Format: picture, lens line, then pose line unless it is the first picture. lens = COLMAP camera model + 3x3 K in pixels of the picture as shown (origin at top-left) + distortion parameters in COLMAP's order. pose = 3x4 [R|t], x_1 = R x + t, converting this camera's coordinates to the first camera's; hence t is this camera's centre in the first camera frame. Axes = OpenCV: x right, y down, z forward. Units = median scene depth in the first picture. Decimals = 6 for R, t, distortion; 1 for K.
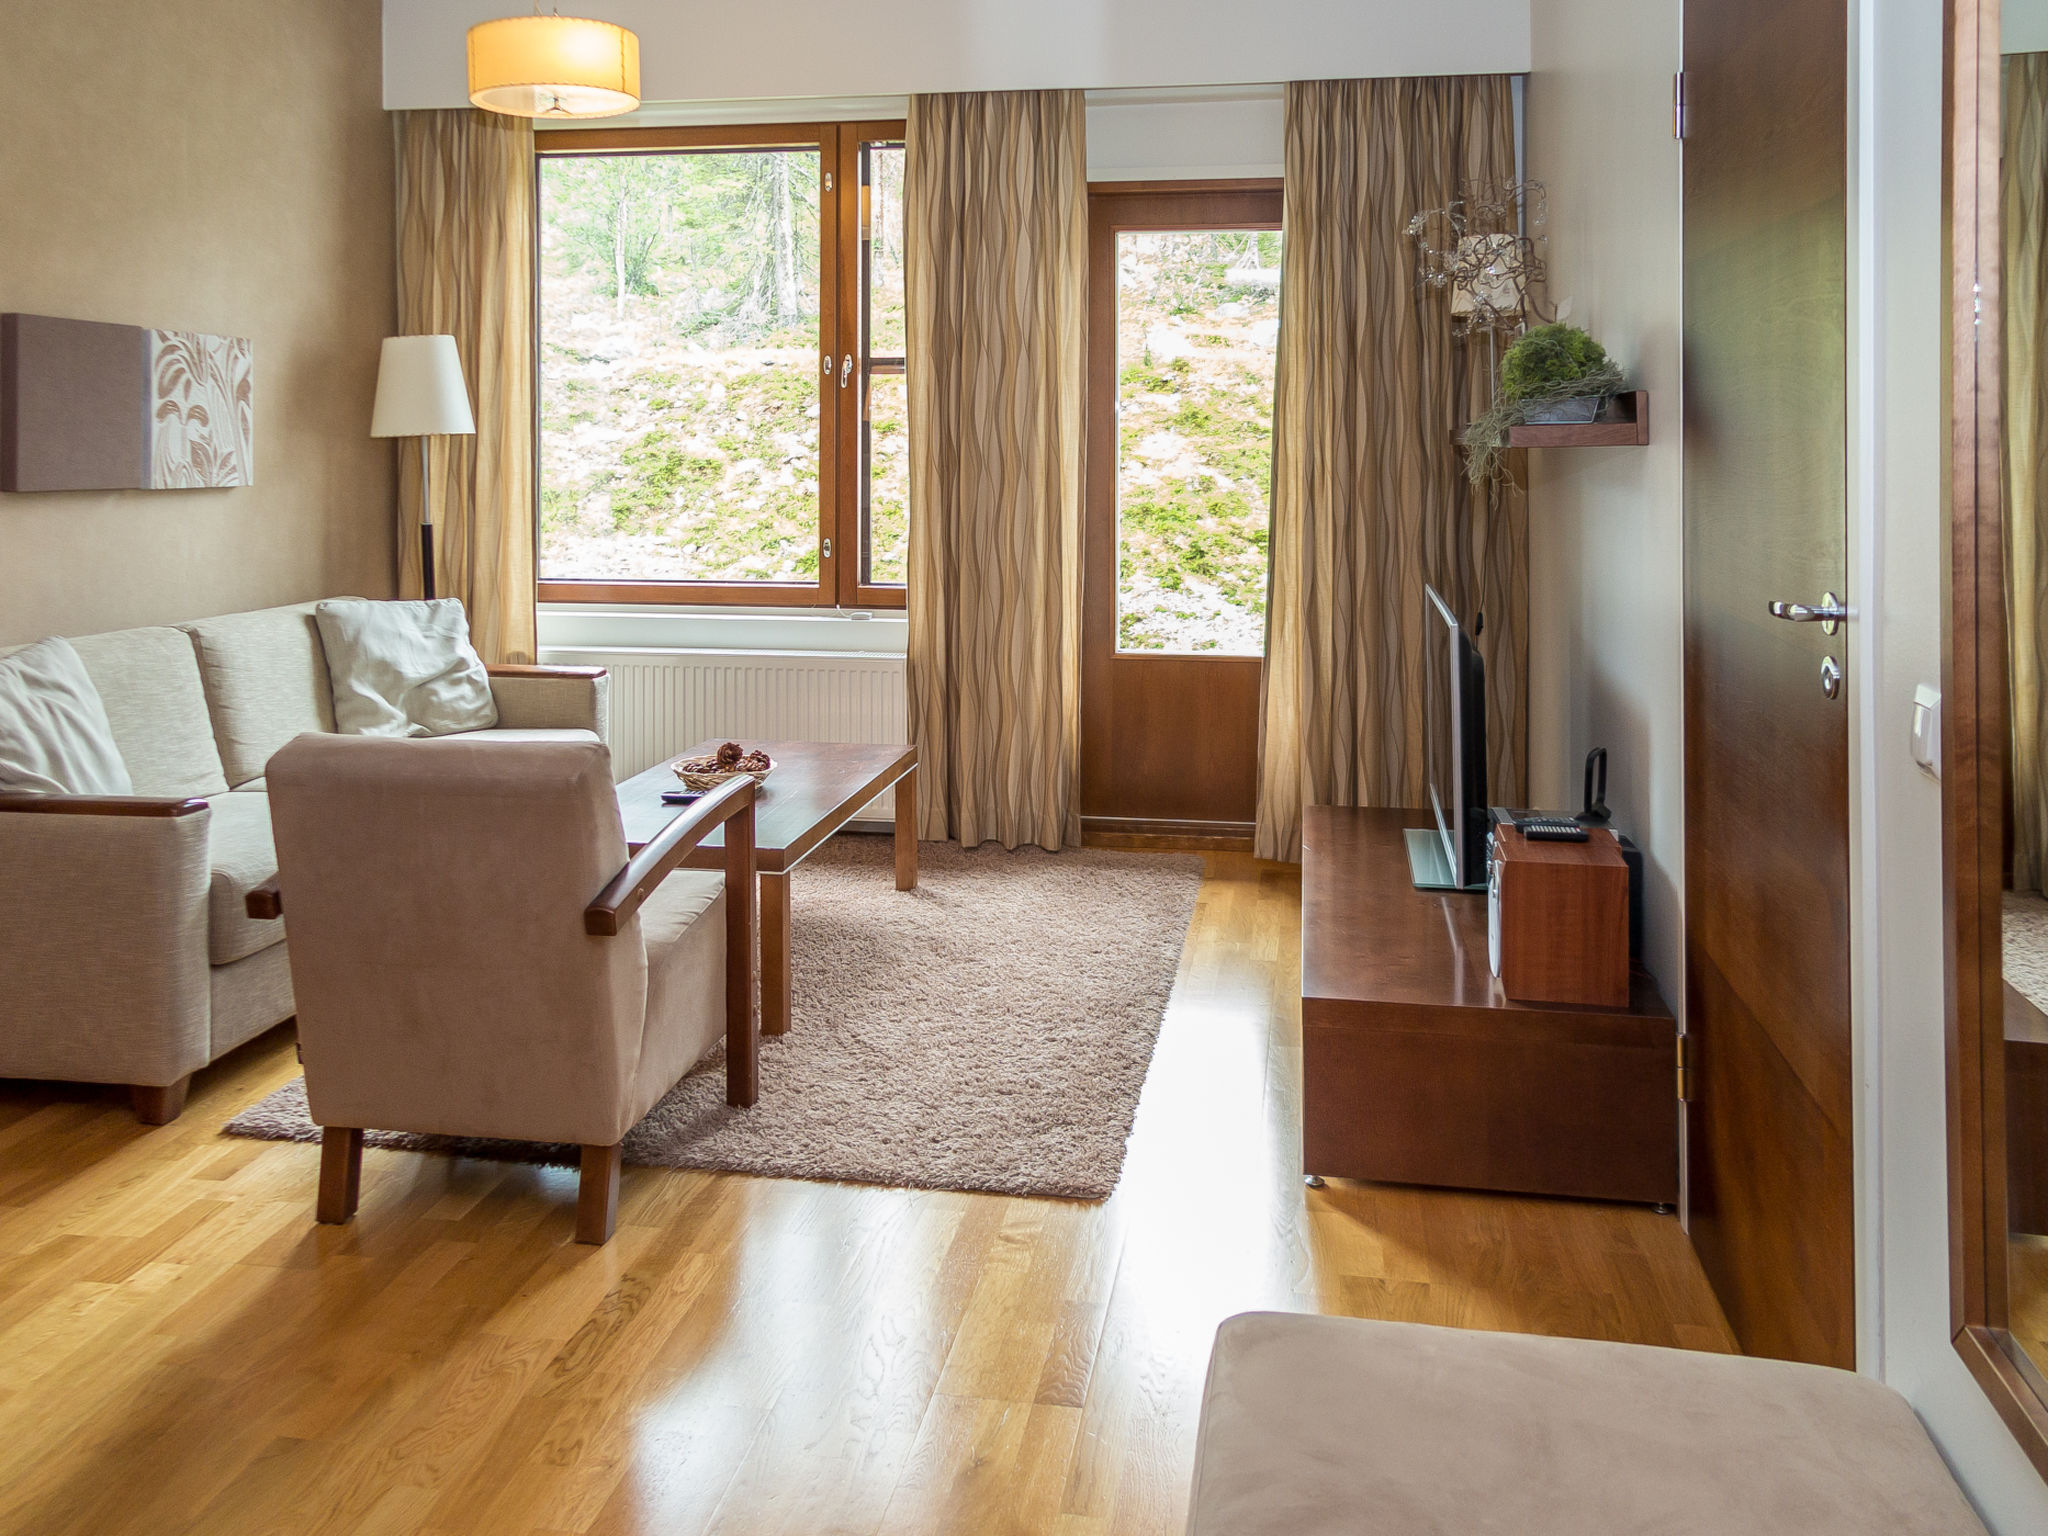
lens RADIAL K [[1676.5, 0, 1025.6], [0, 1676.5, 430.5], [0, 0, 1]] dist [-0.001520, 0.007118]
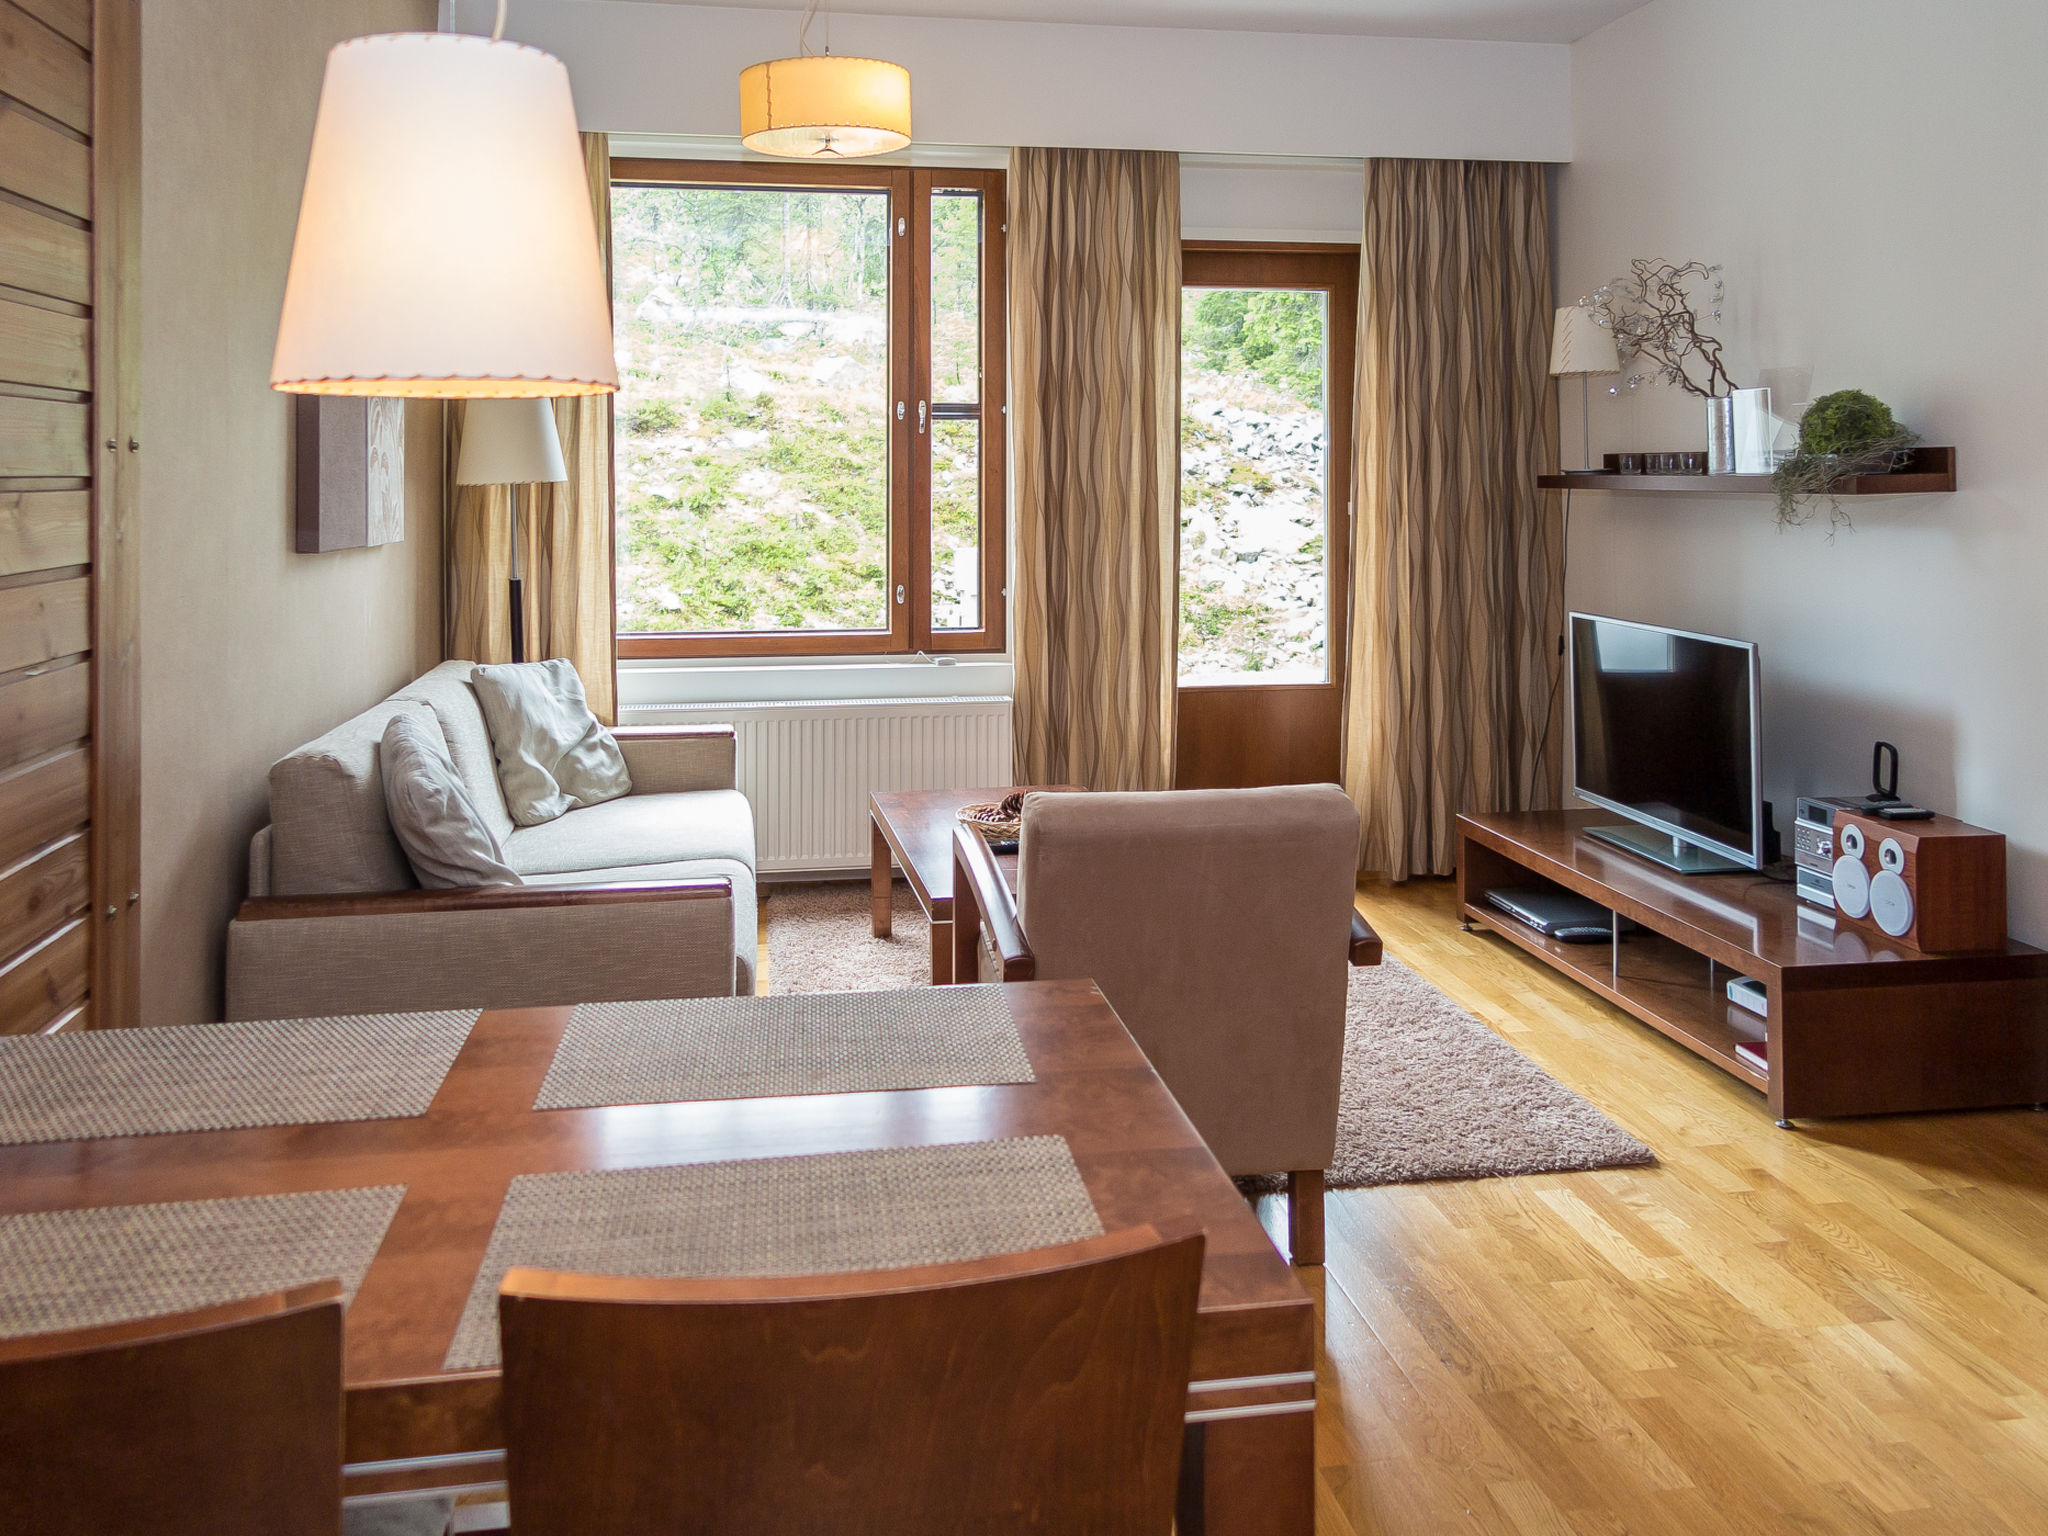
lens RADIAL K [[1682.0, 0, 1023.8], [0, 1682.0, 449.7], [0, 0, 1]] dist [0.004548, -0.004733]
pose [[0.945997, 0.002023, 0.324170, -0.394539], [0.000817, 0.999962, -0.008625, -0.007311], [-0.324175, 0.008425, 0.945960, 0.031552]]
